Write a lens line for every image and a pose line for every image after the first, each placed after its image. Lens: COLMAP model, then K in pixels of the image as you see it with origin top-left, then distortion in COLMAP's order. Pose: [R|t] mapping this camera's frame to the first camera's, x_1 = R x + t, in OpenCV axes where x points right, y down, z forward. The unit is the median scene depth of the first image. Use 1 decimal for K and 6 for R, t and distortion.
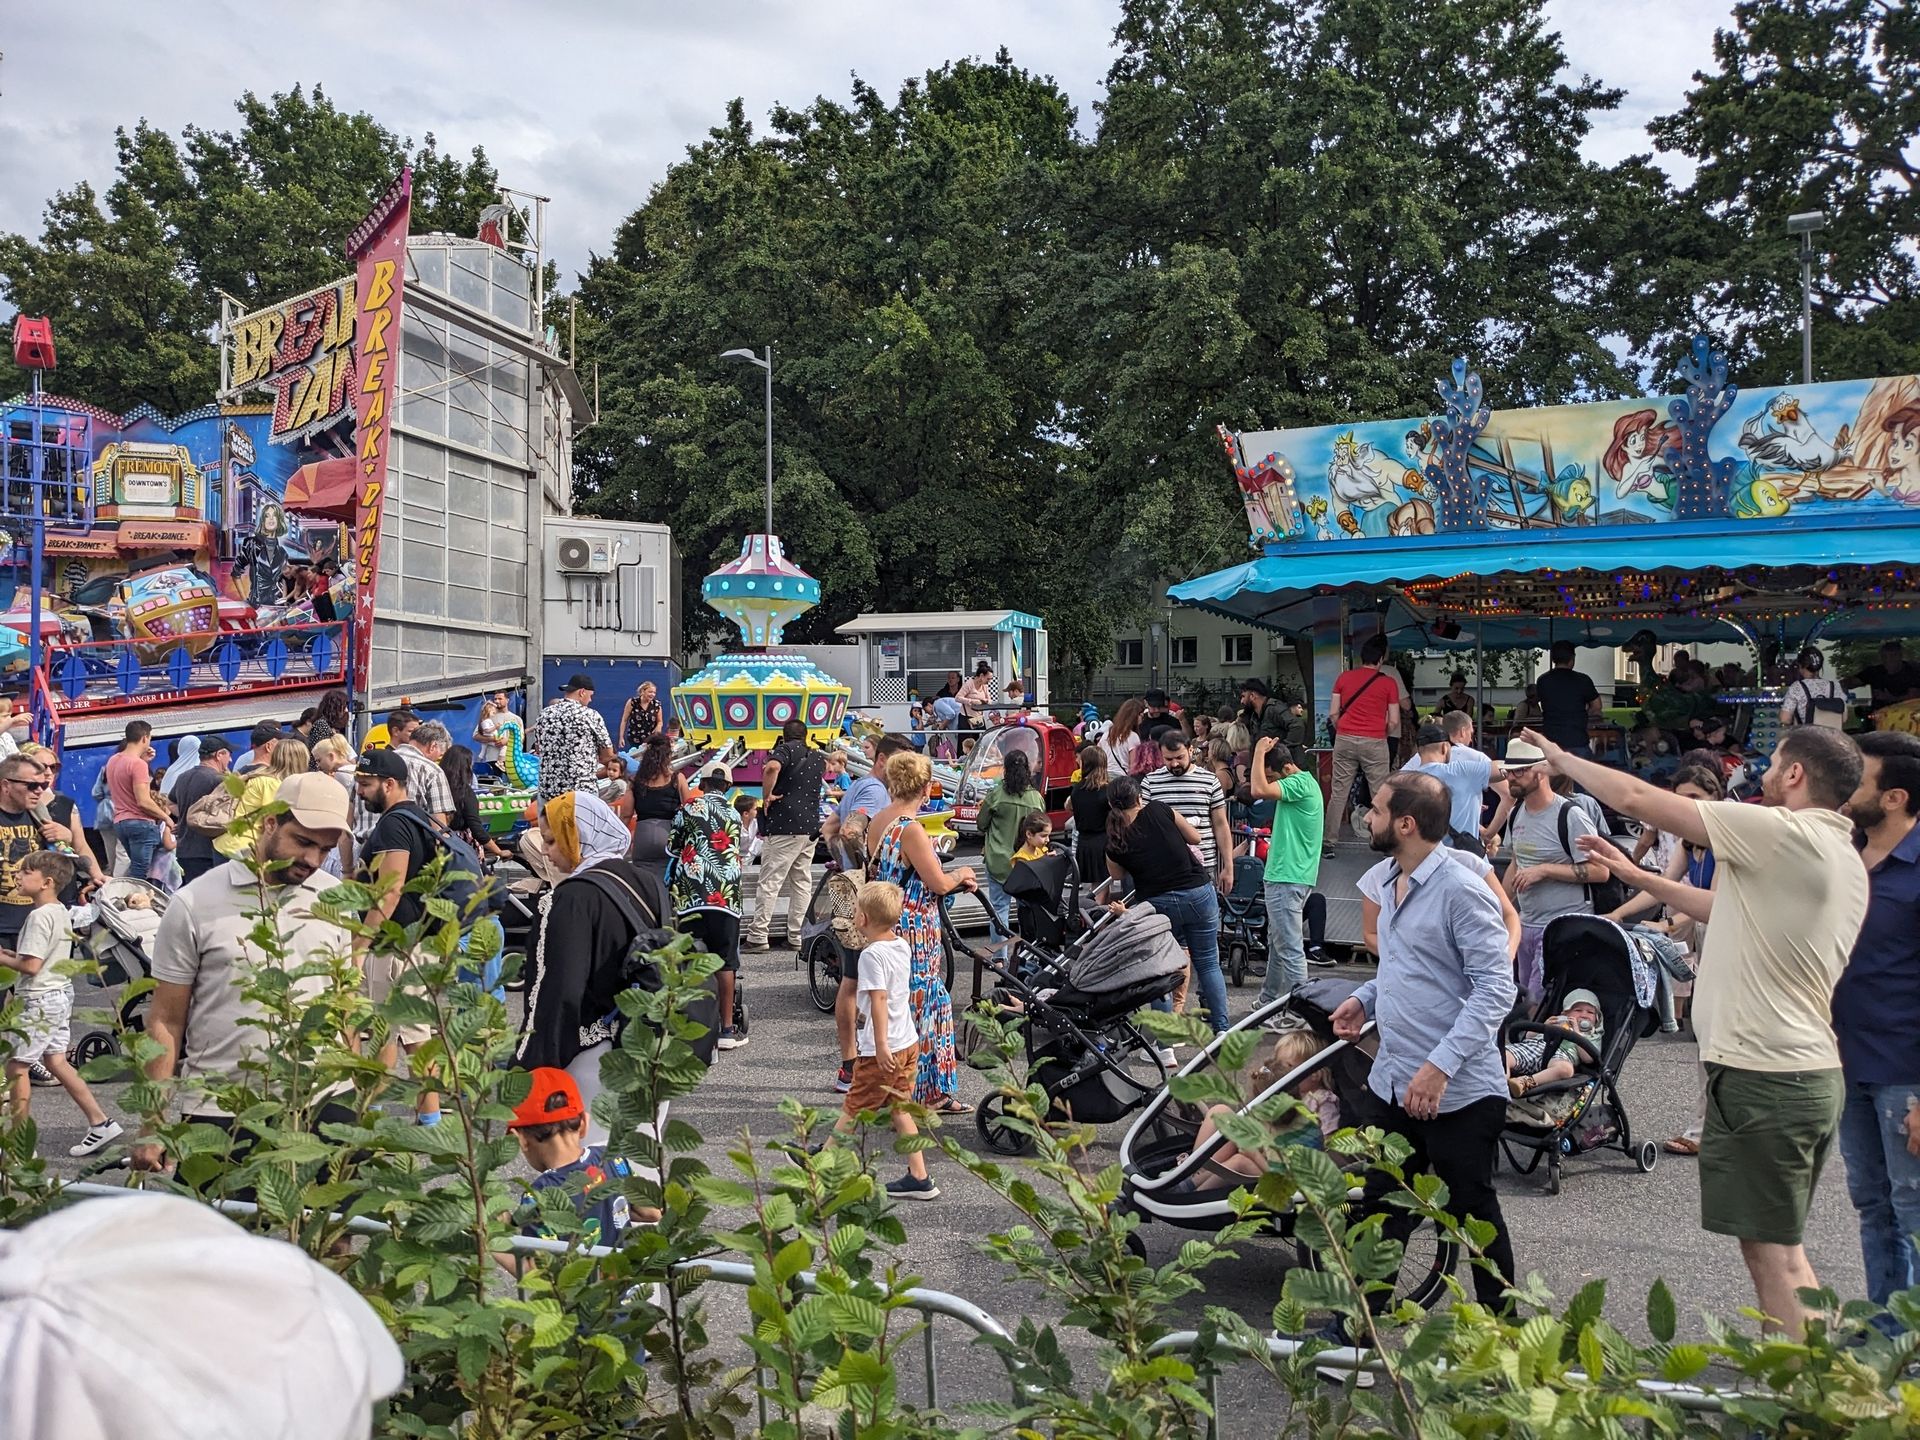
lens RADIAL K [[1520.8, 0, 960.0], [0, 1520.8, 720.0], [0, 0, 1]] dist [0.079030, -0.122882]
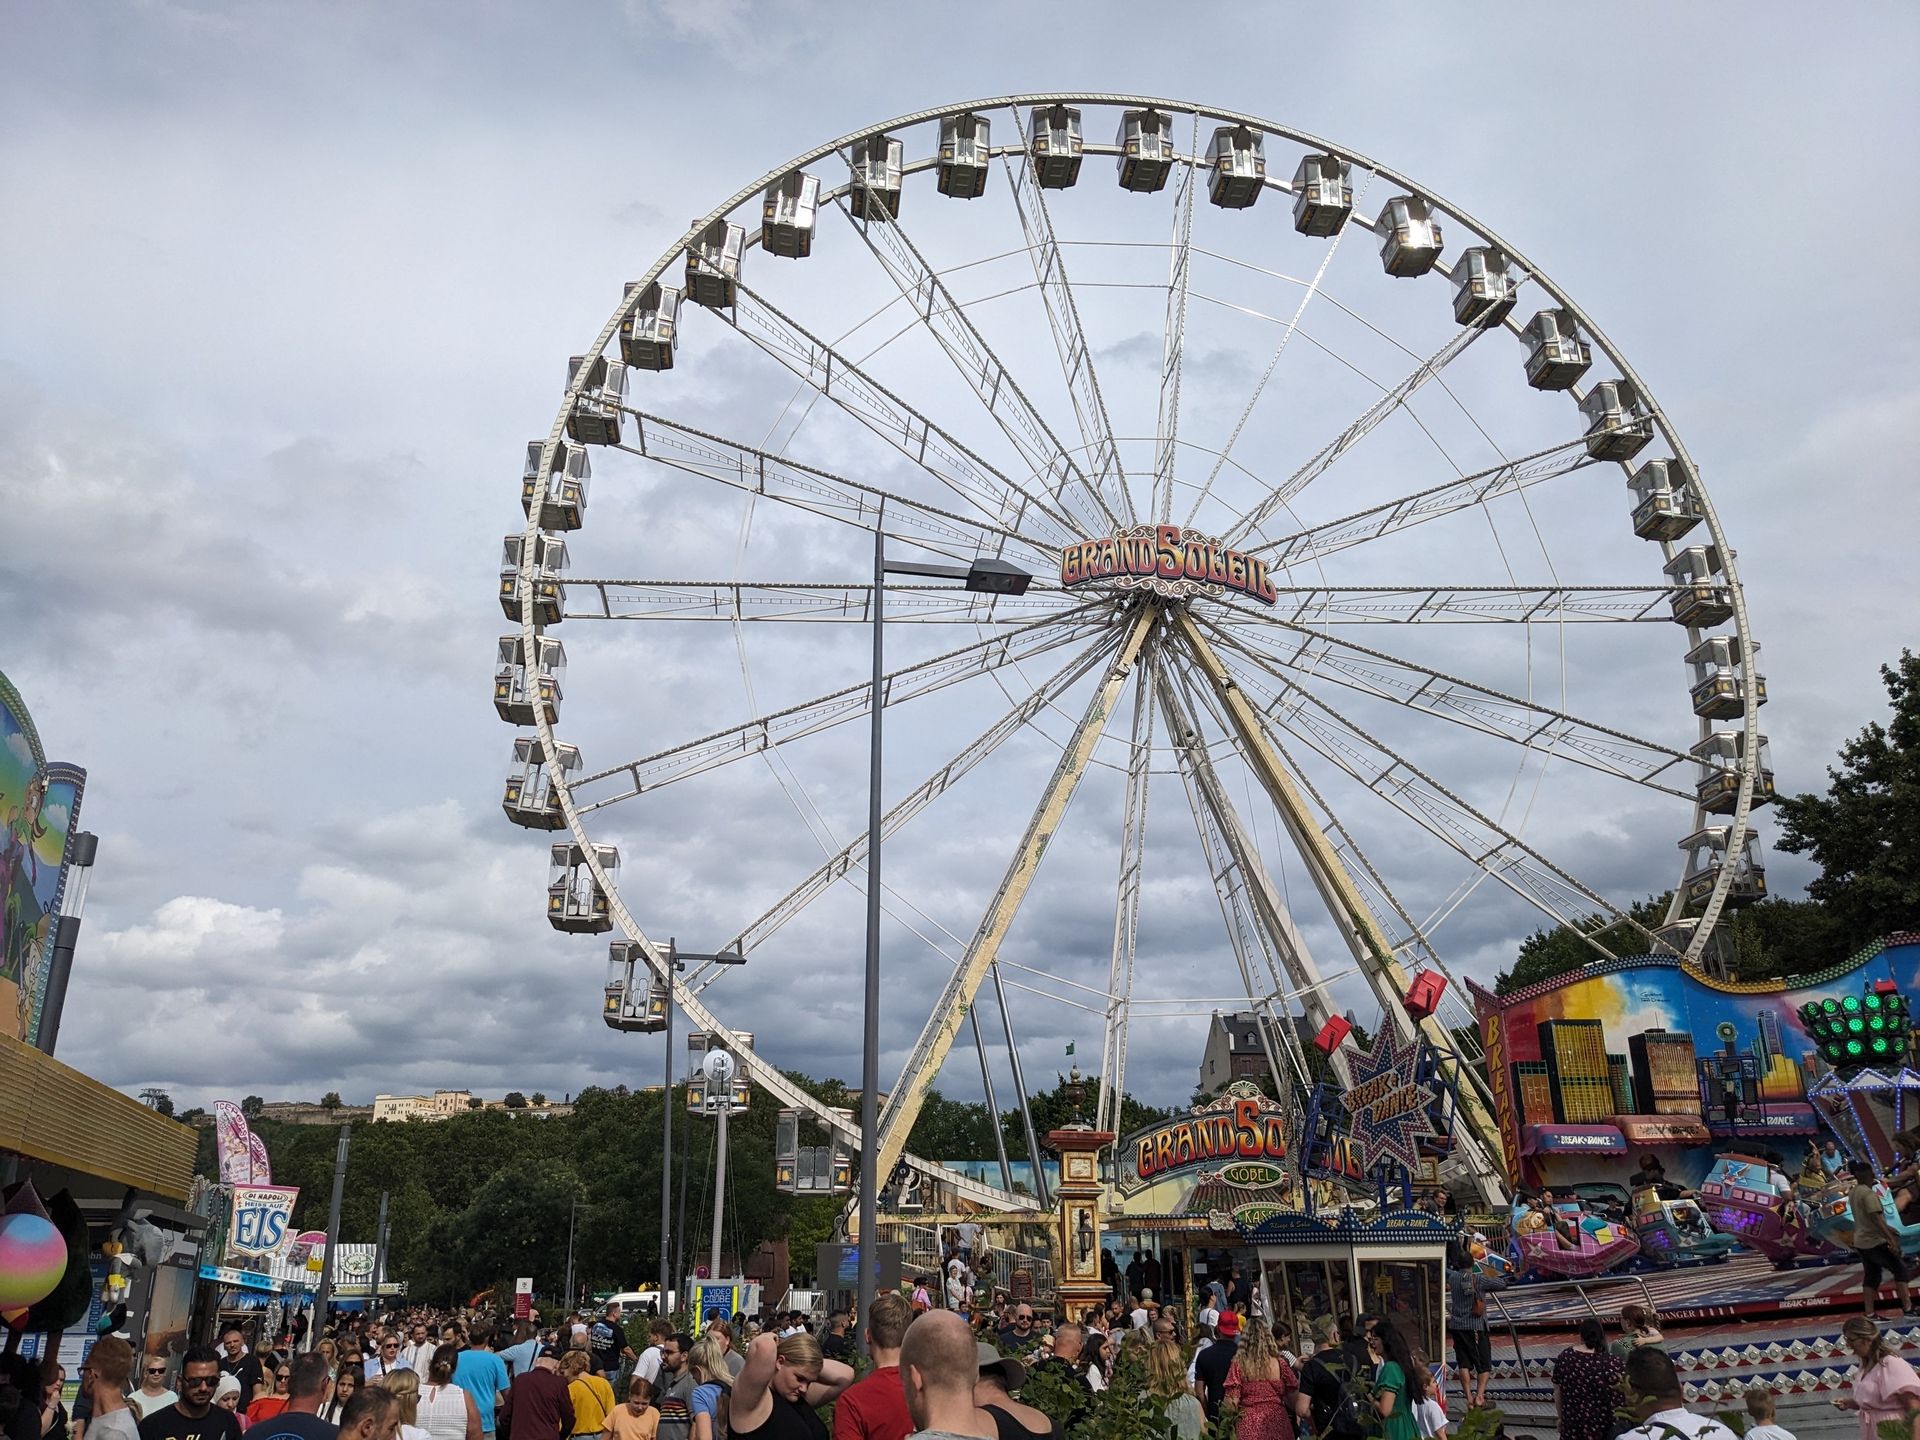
lens RADIAL K [[1531.4, 0, 952.9], [0, 1531.4, 756.2], [0, 0, 1]] dist [0.003013, -0.012815]
pose [[0.497190, -0.300063, -0.814103, -0.115104], [0.013621, 0.940878, -0.338472, -0.001267], [0.867535, 0.157196, 0.471882, 0.026553]]
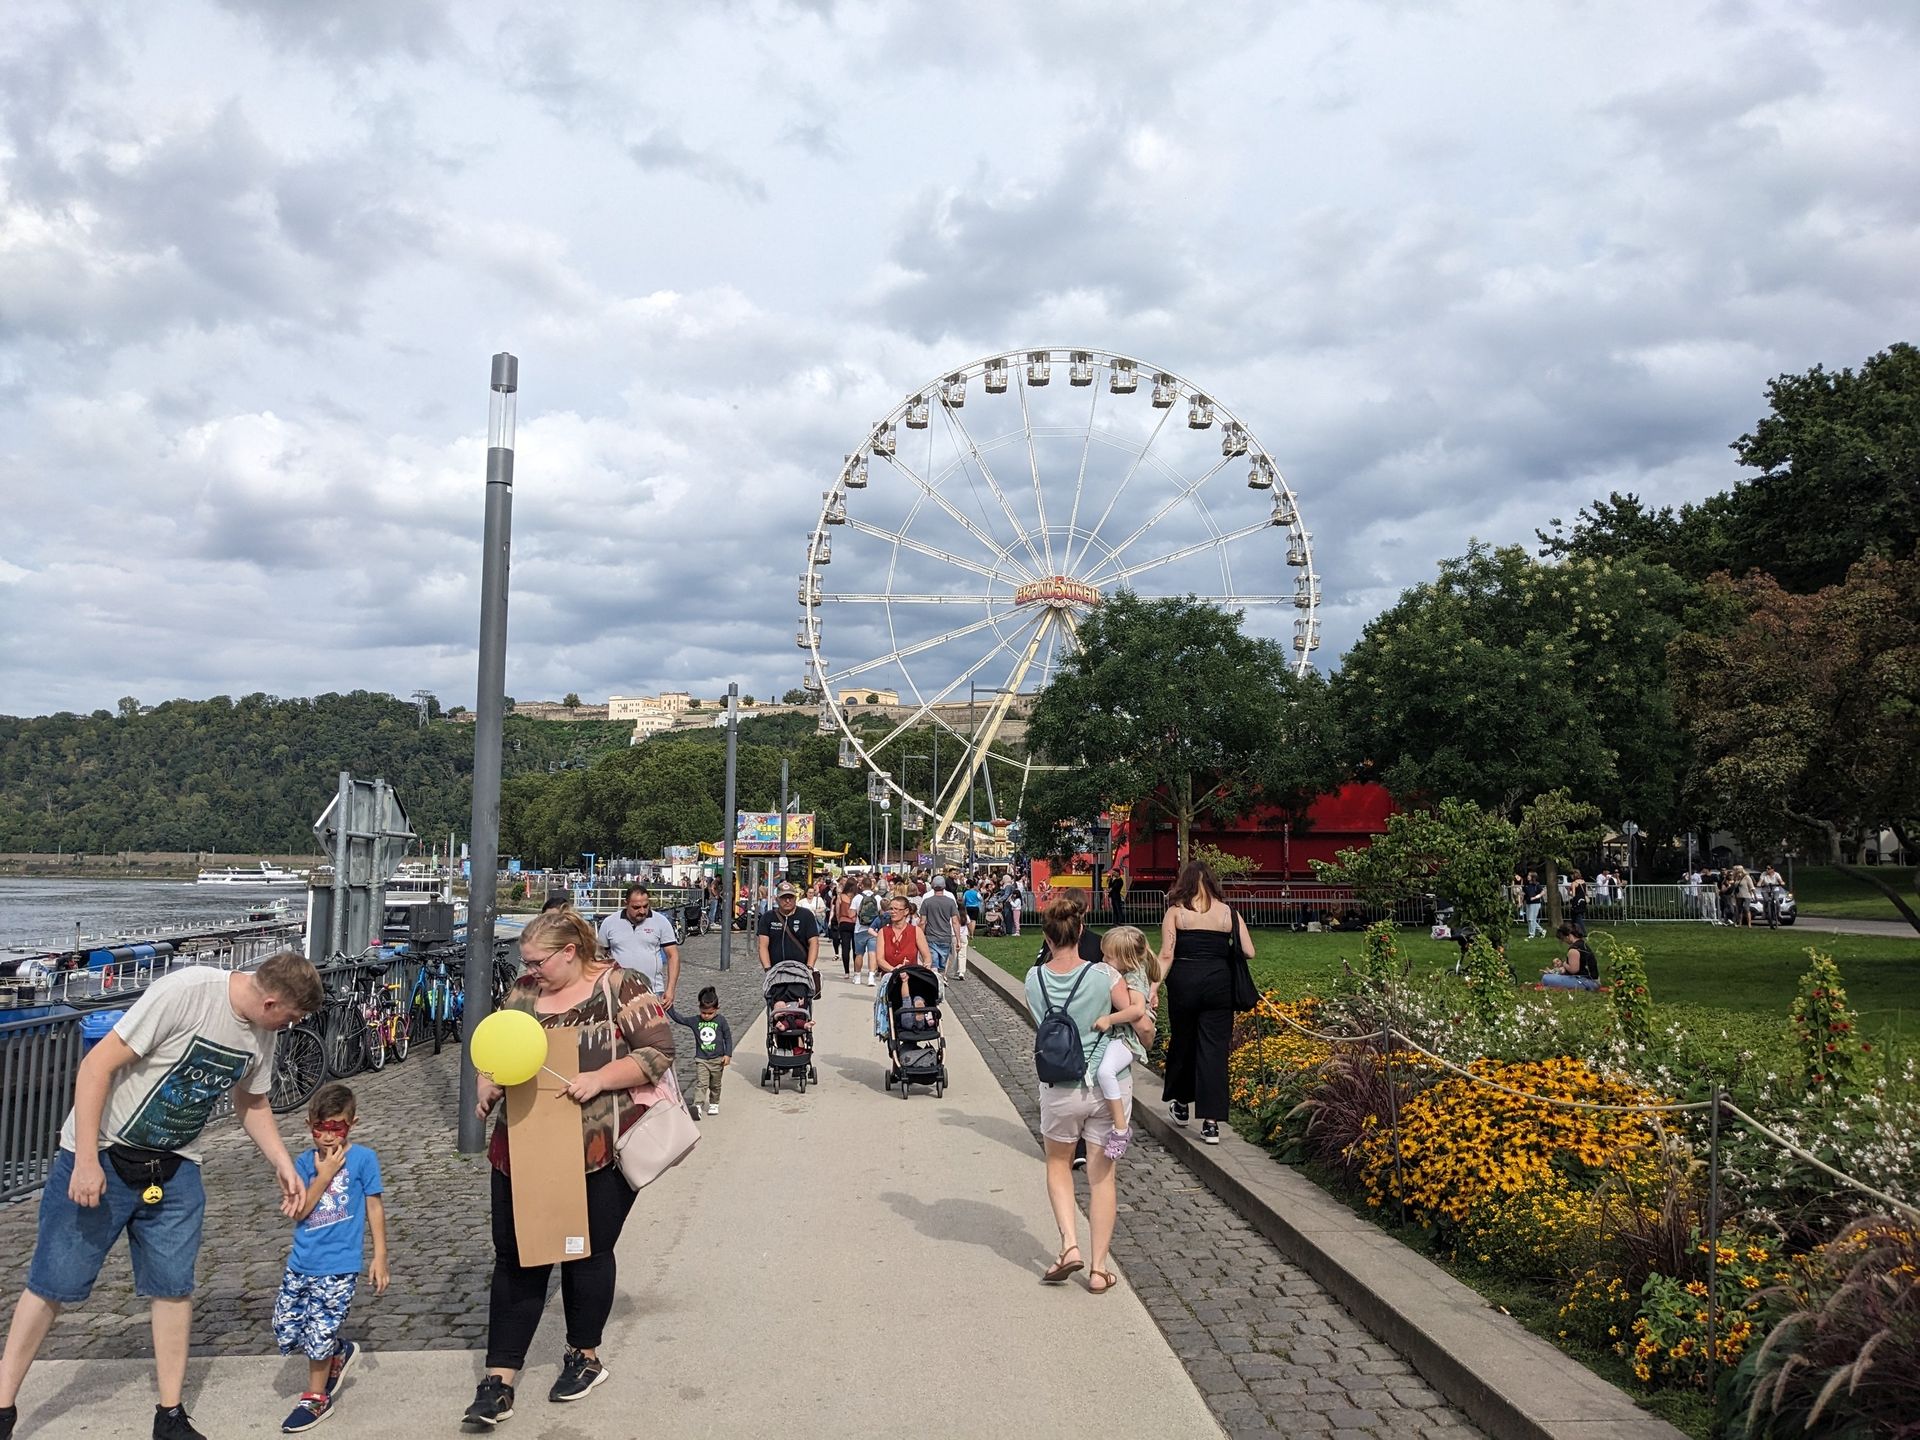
lens RADIAL K [[1520.8, 0, 960.0], [0, 1520.8, 720.0], [0, 0, 1]] dist [0.079030, -0.122882]
pose [[0.395144, -0.093445, -0.913854, 1.111000], [-0.023003, 0.993494, -0.111535, 0.020141], [0.918331, 0.065094, 0.390424, -0.419711]]
